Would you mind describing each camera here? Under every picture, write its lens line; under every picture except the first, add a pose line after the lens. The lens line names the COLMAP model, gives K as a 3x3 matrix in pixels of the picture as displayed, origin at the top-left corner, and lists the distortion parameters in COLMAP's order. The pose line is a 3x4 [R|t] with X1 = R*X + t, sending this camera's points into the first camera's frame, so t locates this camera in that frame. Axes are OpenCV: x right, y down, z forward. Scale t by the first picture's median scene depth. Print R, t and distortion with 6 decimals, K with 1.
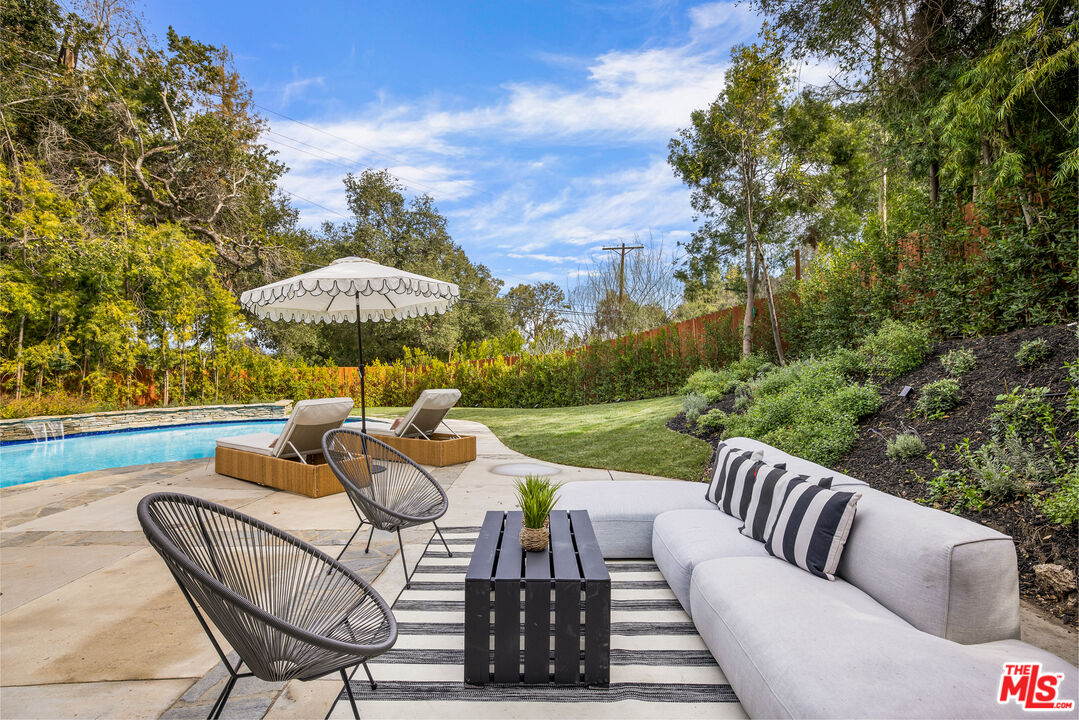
lens RADIAL K [[492.0, 0, 539.5], [0, 492.0, 360.0], [0, 0, 1]] dist [-0.035843, 0.019775]
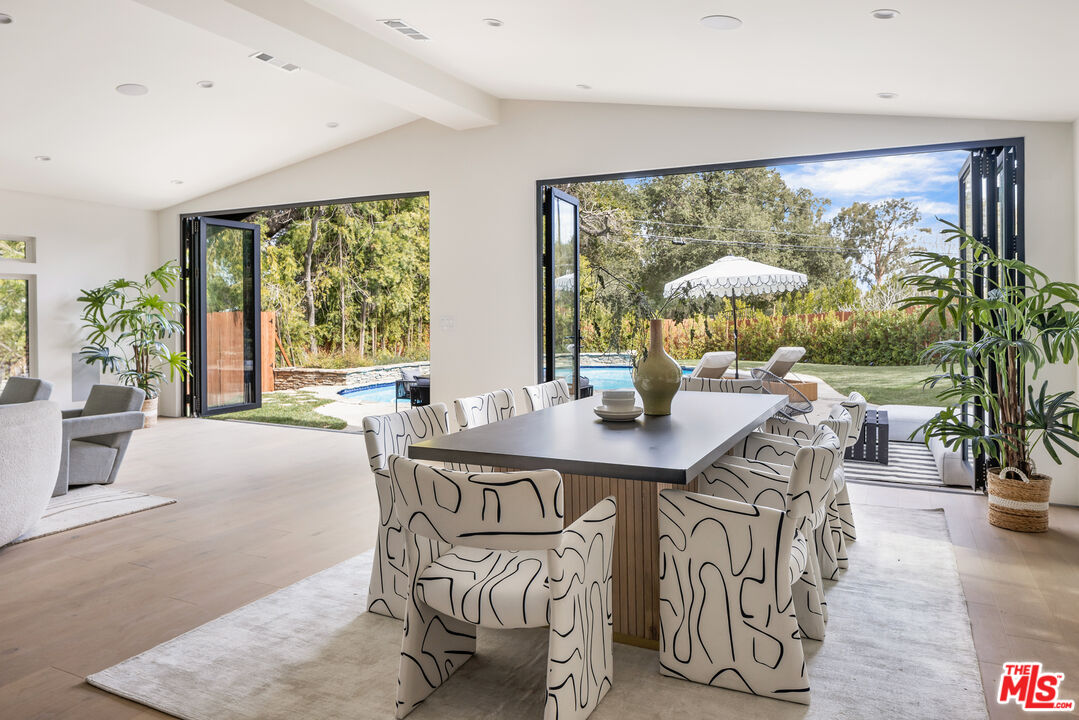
lens RADIAL K [[731.6, 0, 528.2], [0, 731.6, 307.6], [0, 0, 1]] dist [-0.007615, -0.005886]
pose [[0.896129, 0.005320, -0.443761, 0.024830], [0.004178, 0.999783, 0.020423, -0.048994], [0.443773, -0.020155, 0.895912, -0.583438]]
